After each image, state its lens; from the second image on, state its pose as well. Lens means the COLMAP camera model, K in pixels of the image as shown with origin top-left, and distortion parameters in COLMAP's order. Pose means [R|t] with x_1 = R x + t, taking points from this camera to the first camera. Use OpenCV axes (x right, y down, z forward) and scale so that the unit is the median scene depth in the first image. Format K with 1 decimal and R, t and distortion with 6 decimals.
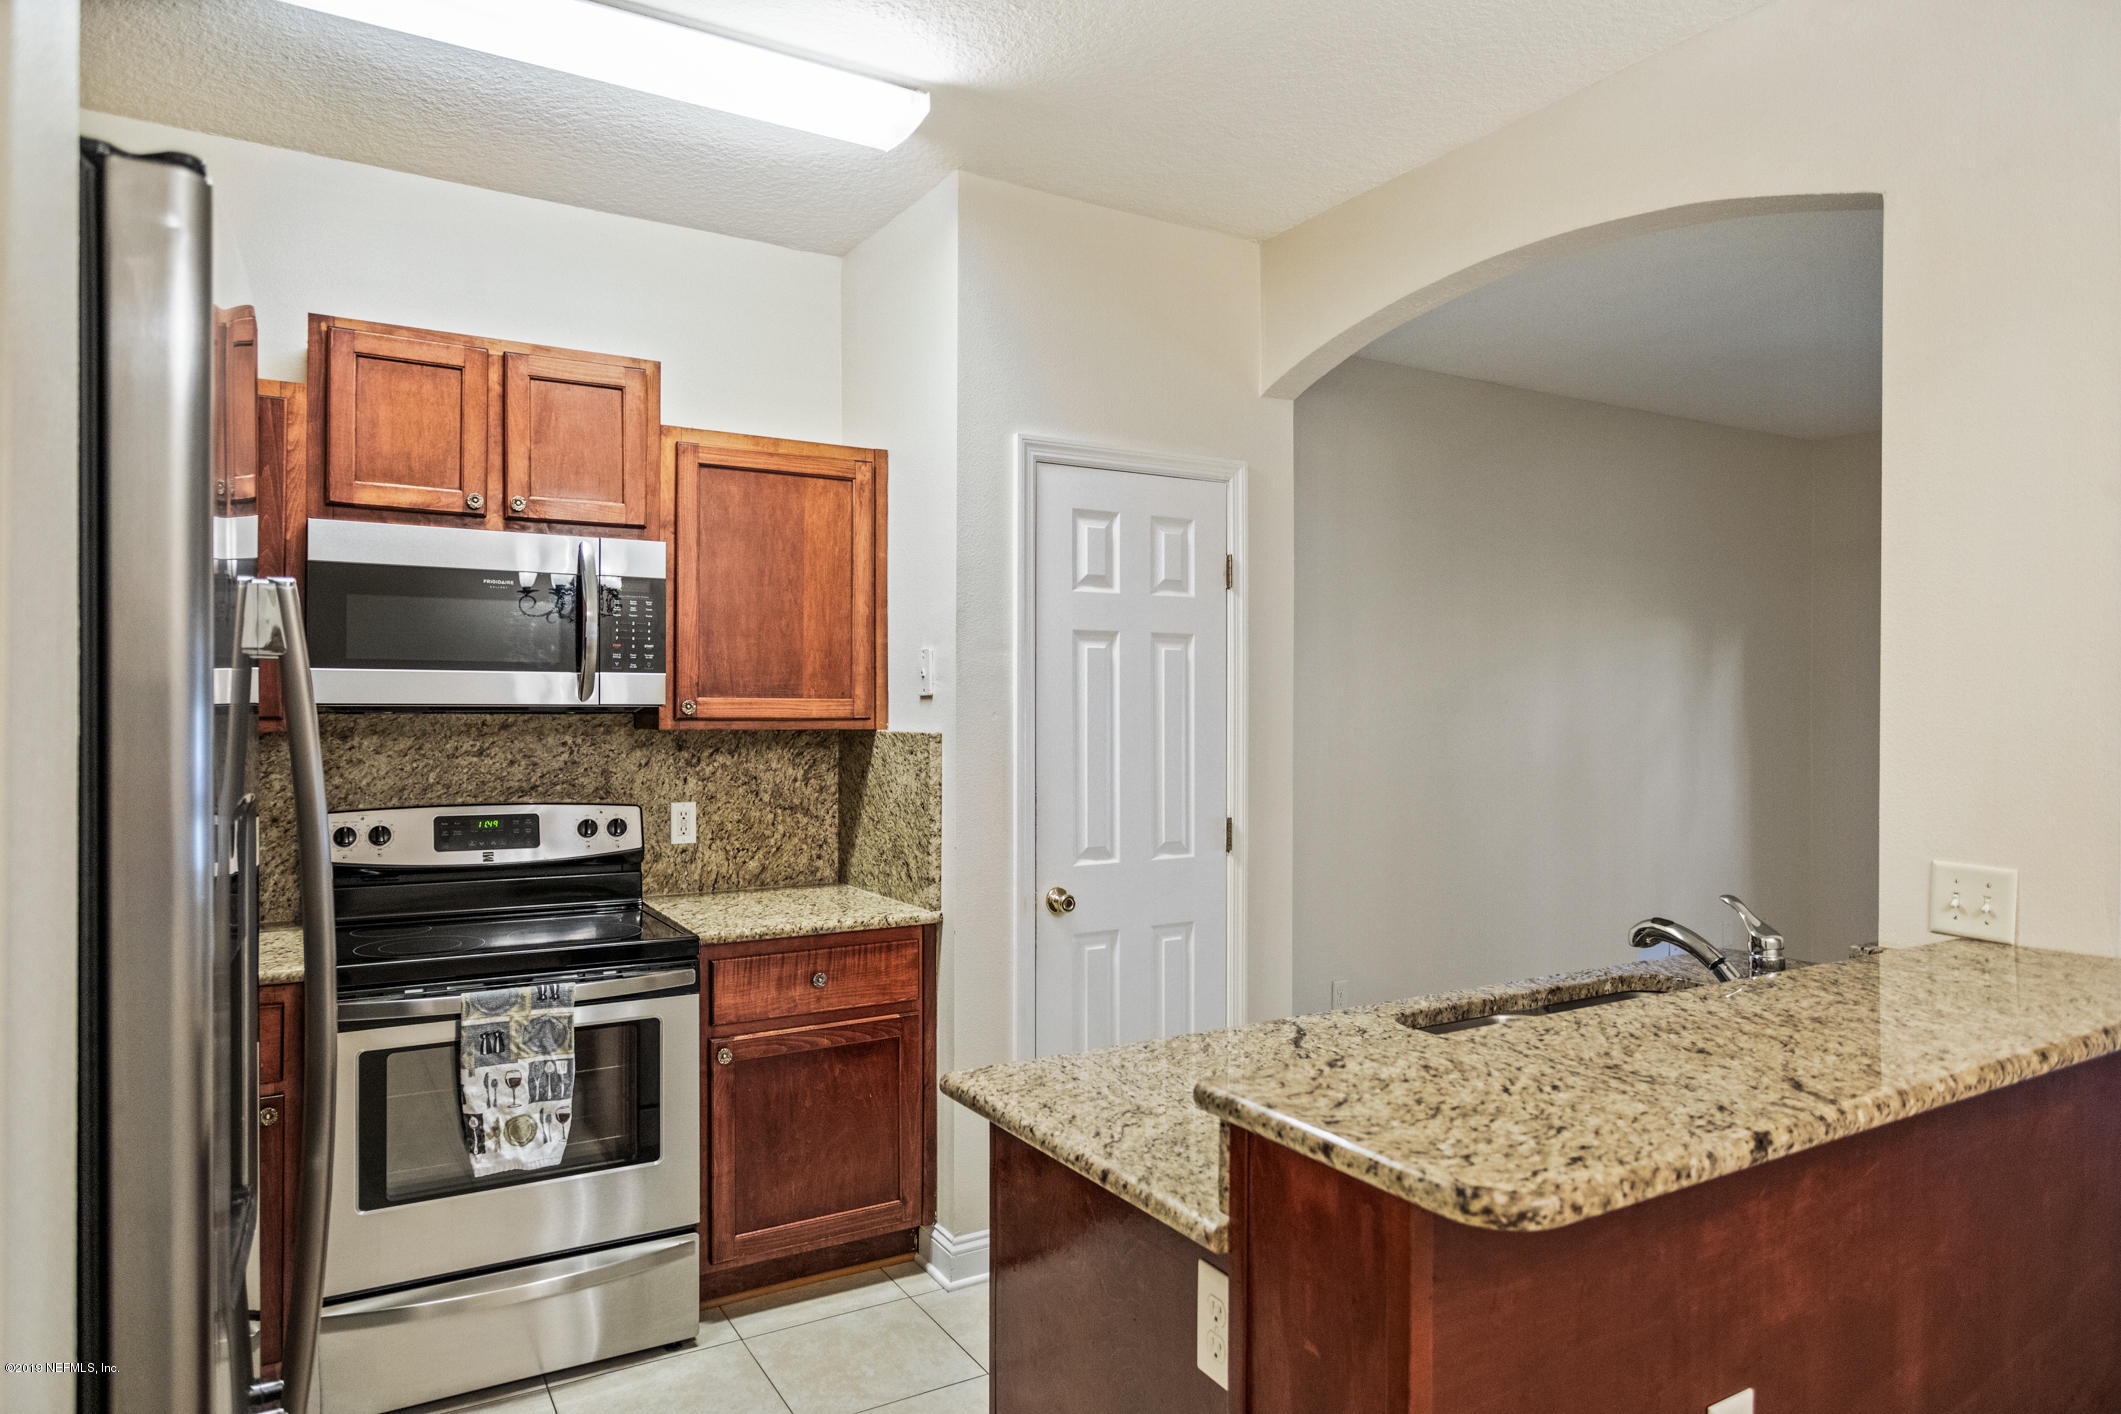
lens RADIAL K [[1282.9, 0, 1054.9], [0, 1282.9, 709.8], [0, 0, 1]] dist [-0.015711, 0.003333]
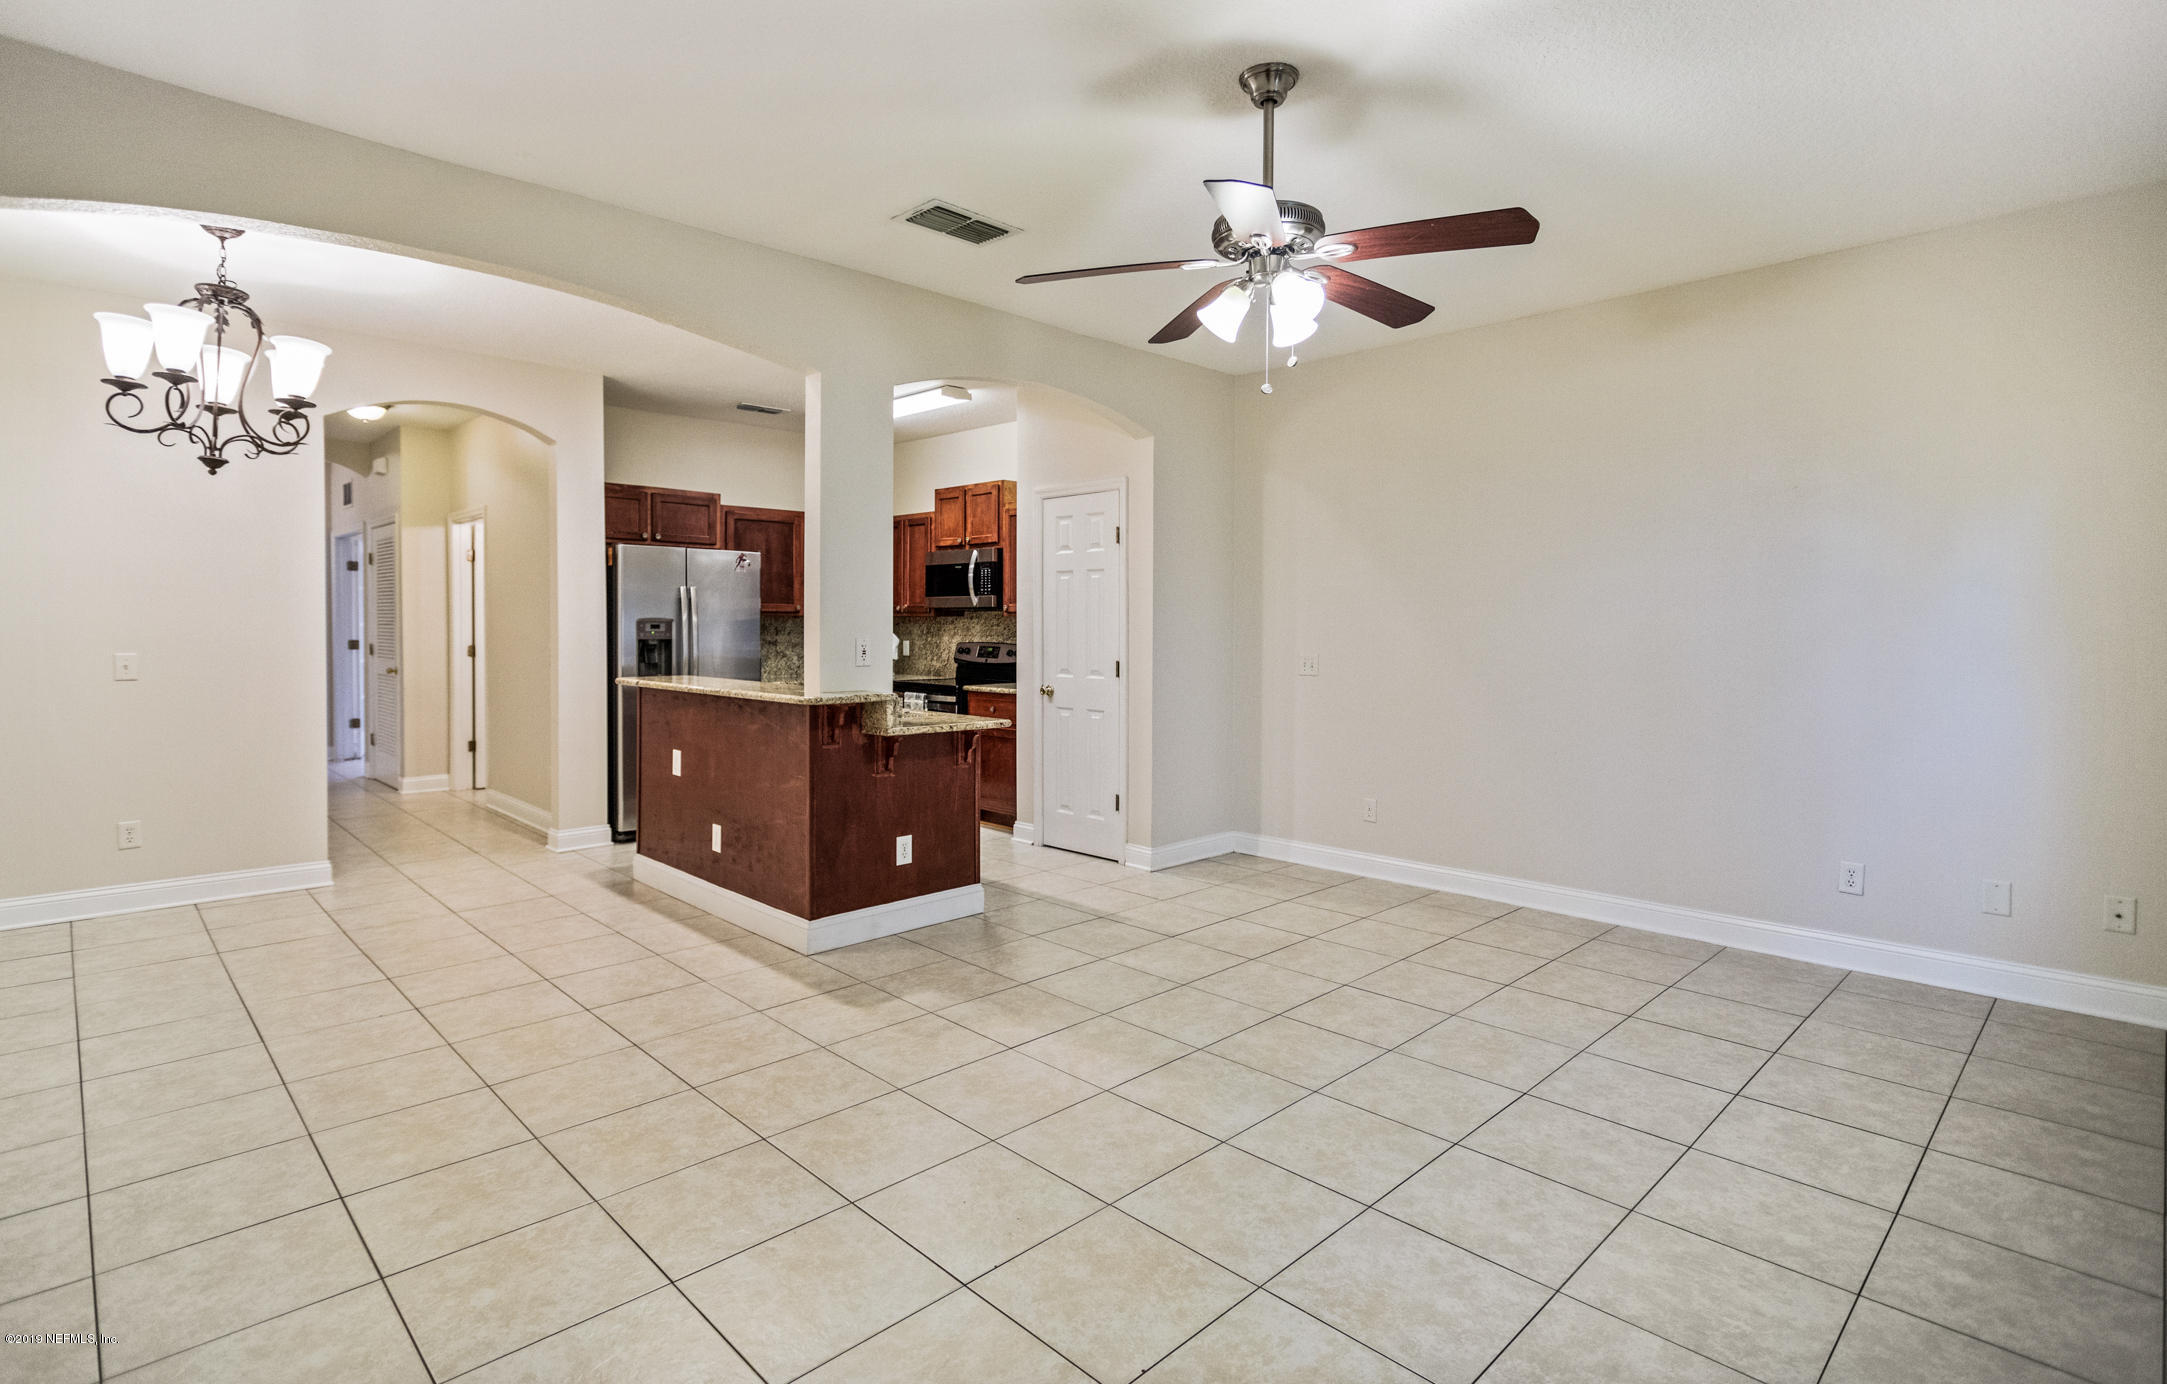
lens RADIAL K [[1052.1, 0, 1064.1], [0, 1052.1, 644.0], [0, 0, 1]] dist [0.003276, 0.000157]
pose [[0.230297, 0.019380, -0.972927, 1.971724], [-0.002355, 0.999810, 0.019358, 0.032350], [0.973118, -0.002167, 0.230299, 0.641669]]
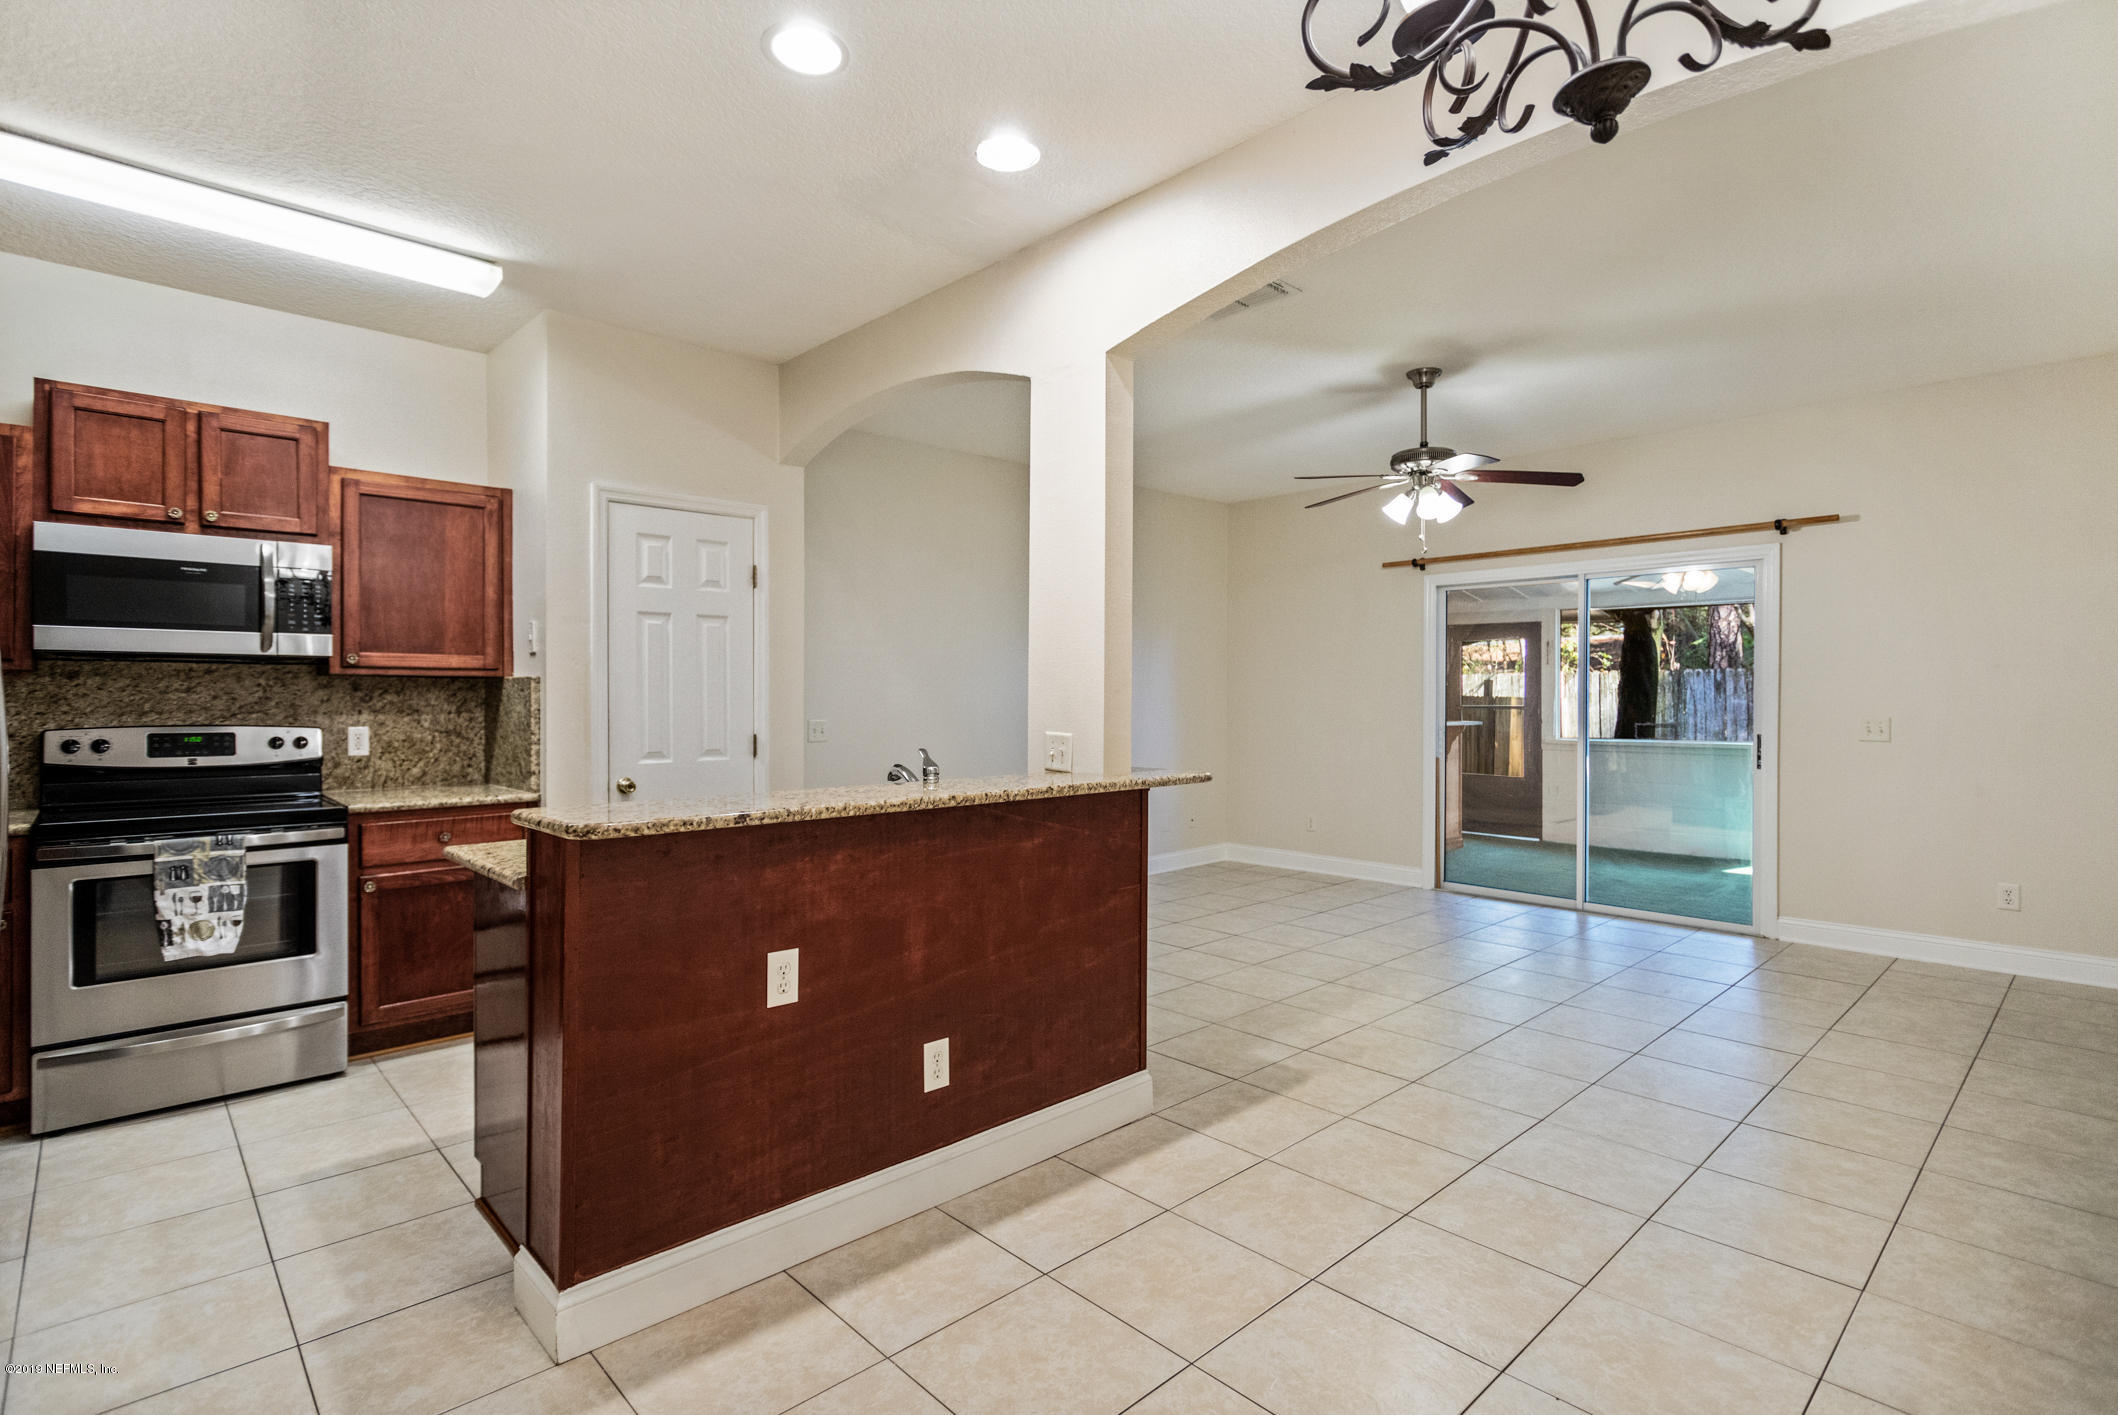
lens RADIAL K [[1026.2, 0, 1062.0], [0, 1026.2, 700.9], [0, 0, 1]] dist [-0.000200, 0.000476]
pose [[0.975116, -0.003587, 0.221665, 0.261200], [0.002709, 0.999987, 0.004264, 0.045952], [-0.221677, -0.003558, 0.975114, -0.349874]]
